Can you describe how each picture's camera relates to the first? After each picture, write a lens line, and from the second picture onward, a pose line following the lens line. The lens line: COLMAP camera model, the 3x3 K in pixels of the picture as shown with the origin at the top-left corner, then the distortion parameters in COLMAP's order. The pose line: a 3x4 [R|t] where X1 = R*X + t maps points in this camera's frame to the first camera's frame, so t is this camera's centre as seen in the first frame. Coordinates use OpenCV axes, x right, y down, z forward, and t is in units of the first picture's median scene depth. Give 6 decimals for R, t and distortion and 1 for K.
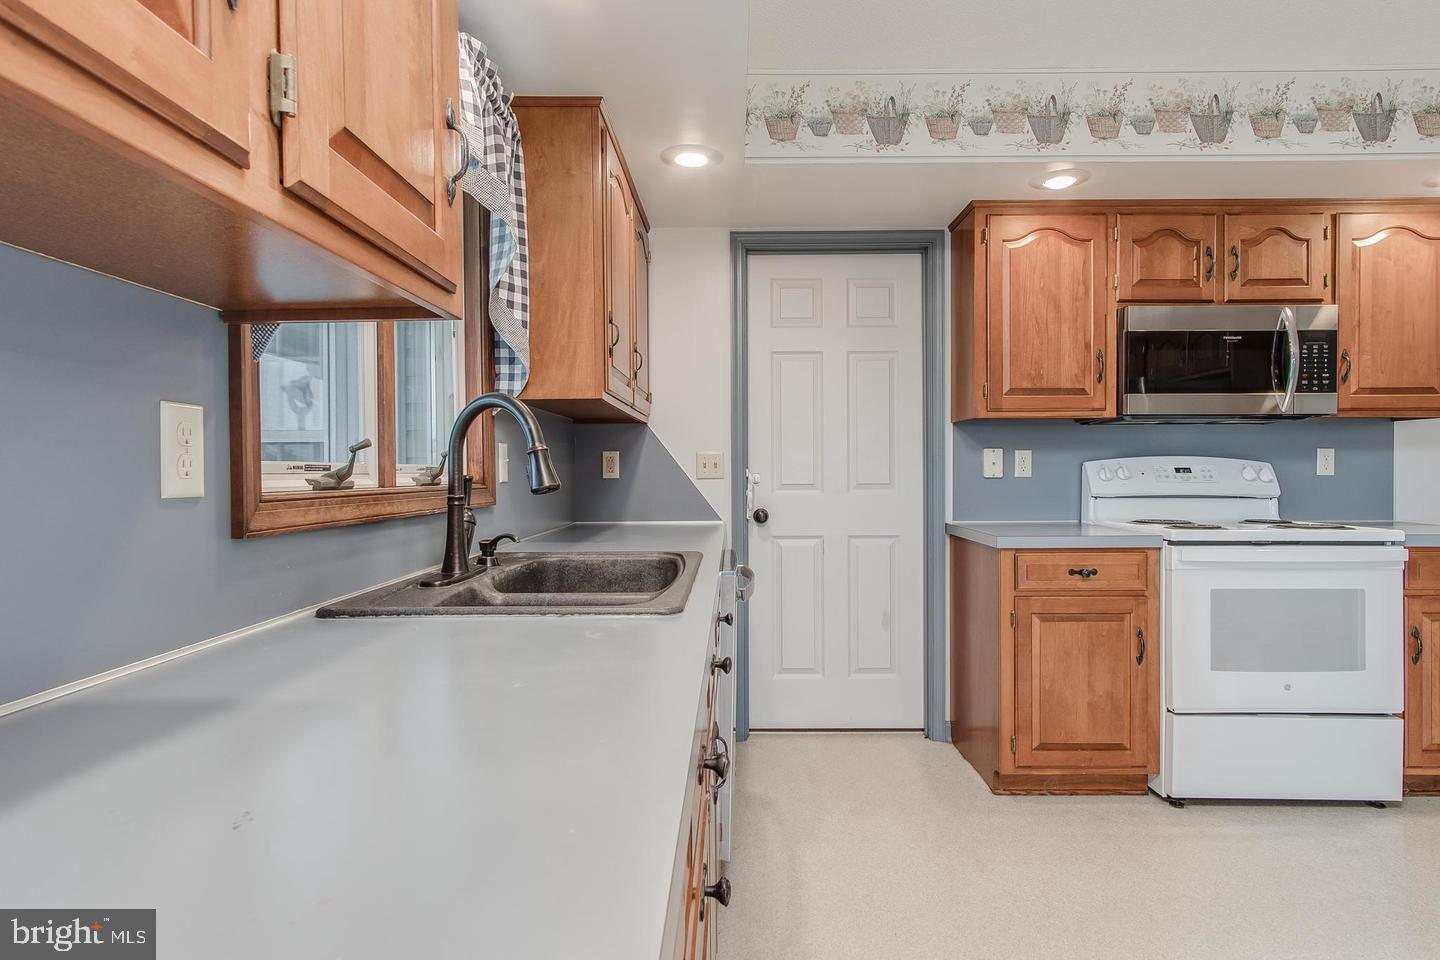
lens RADIAL K [[736.1, 0, 720.0], [0, 736.1, 480.0], [0, 0, 1]] dist [0.000553, 0.002066]
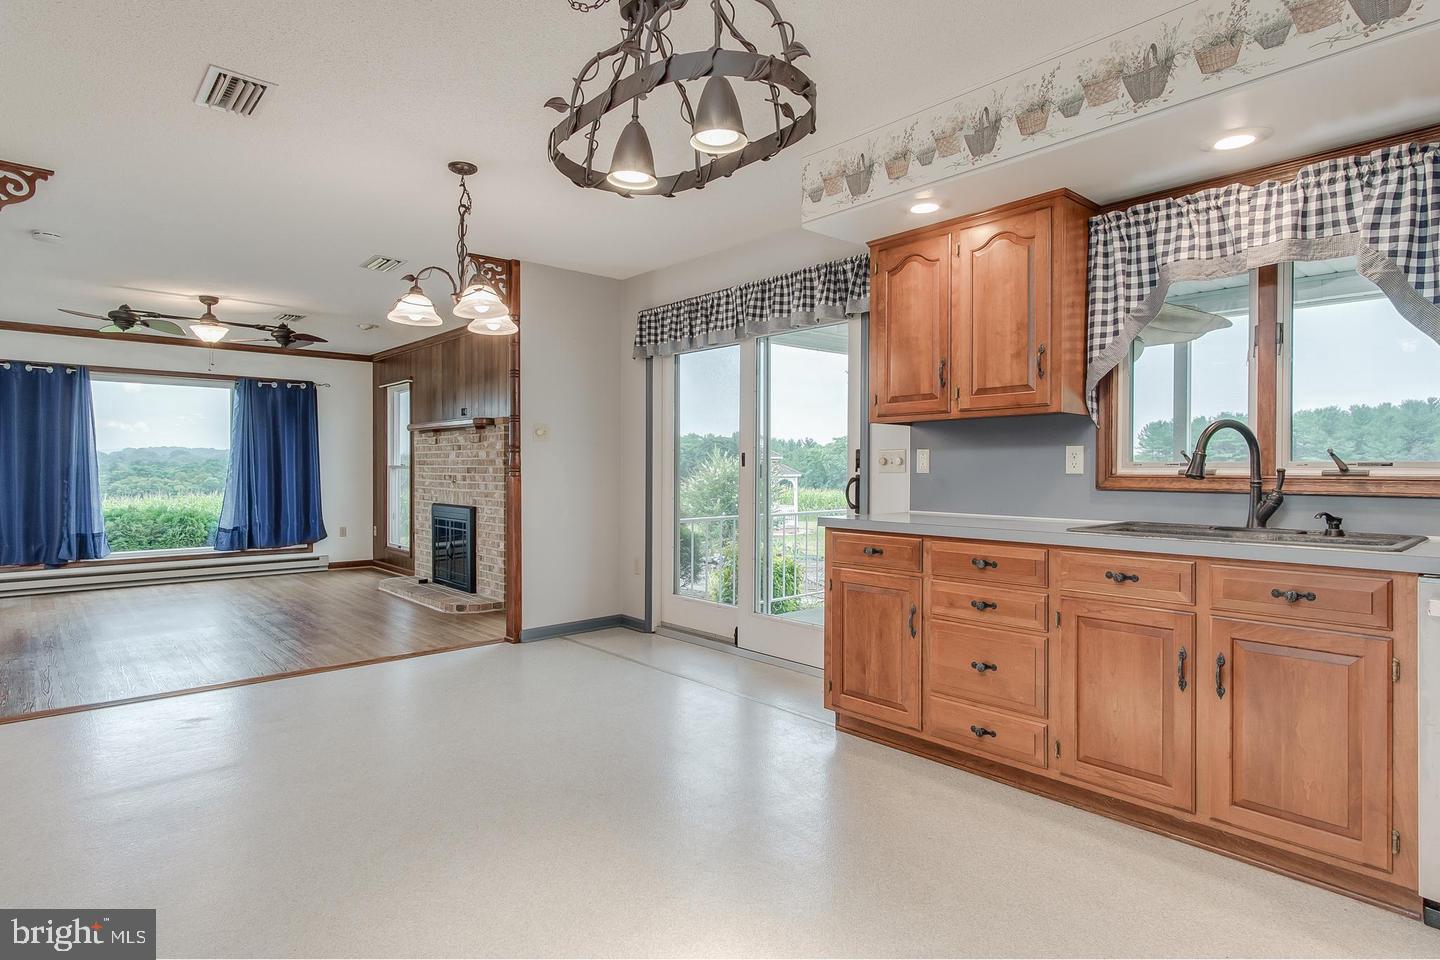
lens RADIAL K [[774.6, 0, 740.4], [0, 774.6, 473.3], [0, 0, 1]] dist [0.001943, 0.010765]
pose [[0.686982, 0.005750, -0.726651, 0.910804], [-0.007003, 0.999975, 0.001292, -0.002956], [0.726640, 0.004201, 0.687005, -0.003732]]
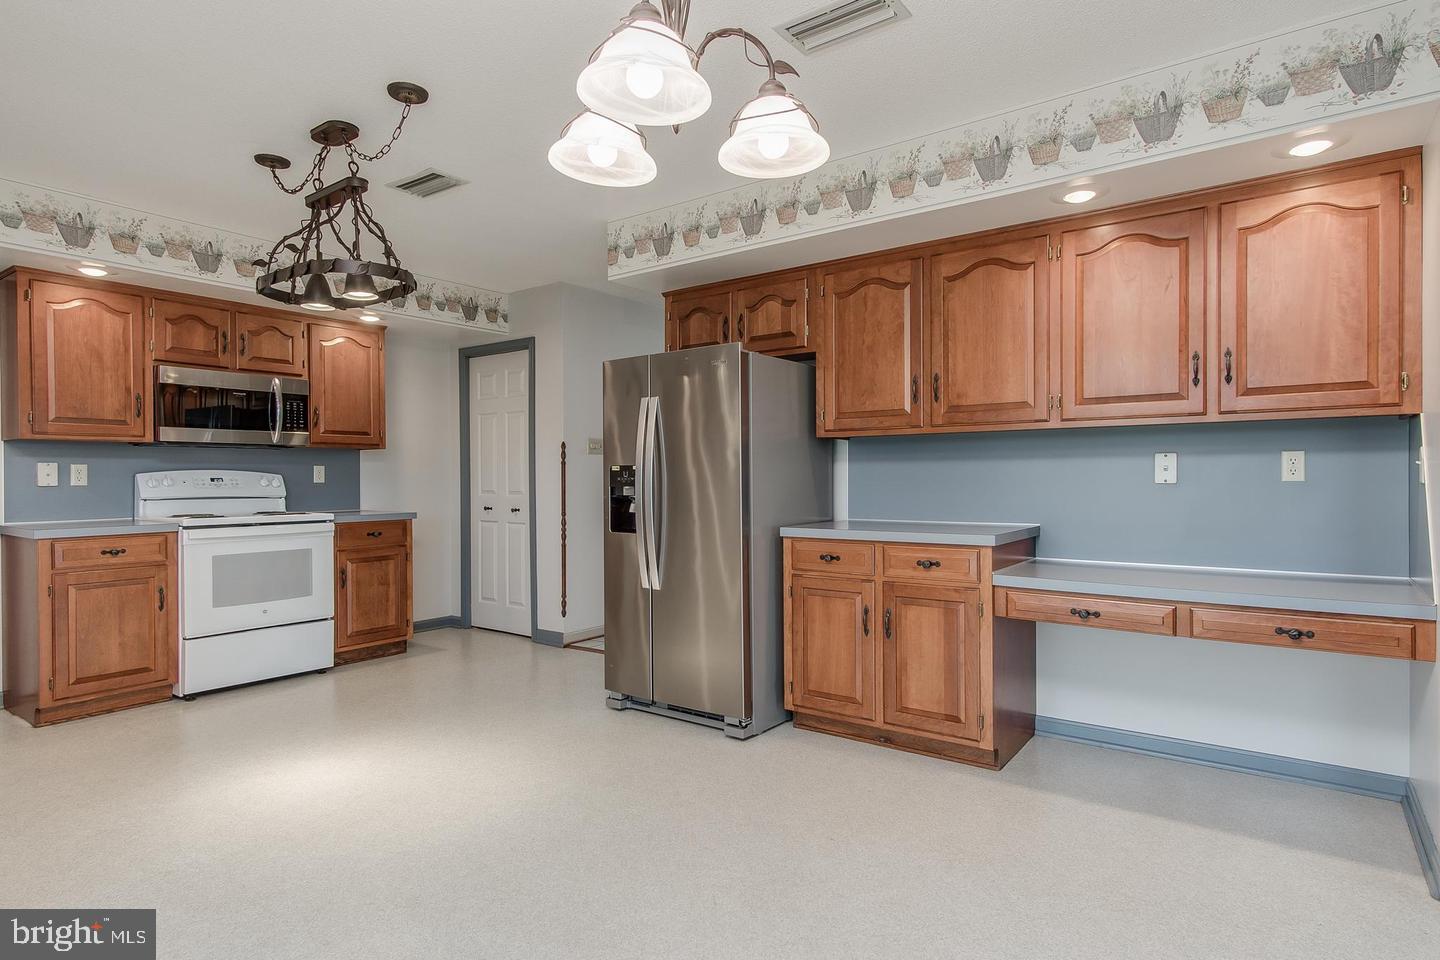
lens RADIAL K [[773.1, 0, 723.7], [0, 773.1, 483.9], [0, 0, 1]] dist [0.004375, 0.002699]
pose [[0.574113, -0.007207, 0.818744, -0.052282], [0.010048, 0.999948, 0.001756, 0.002983], [-0.818714, 0.007219, 0.574156, -0.761744]]
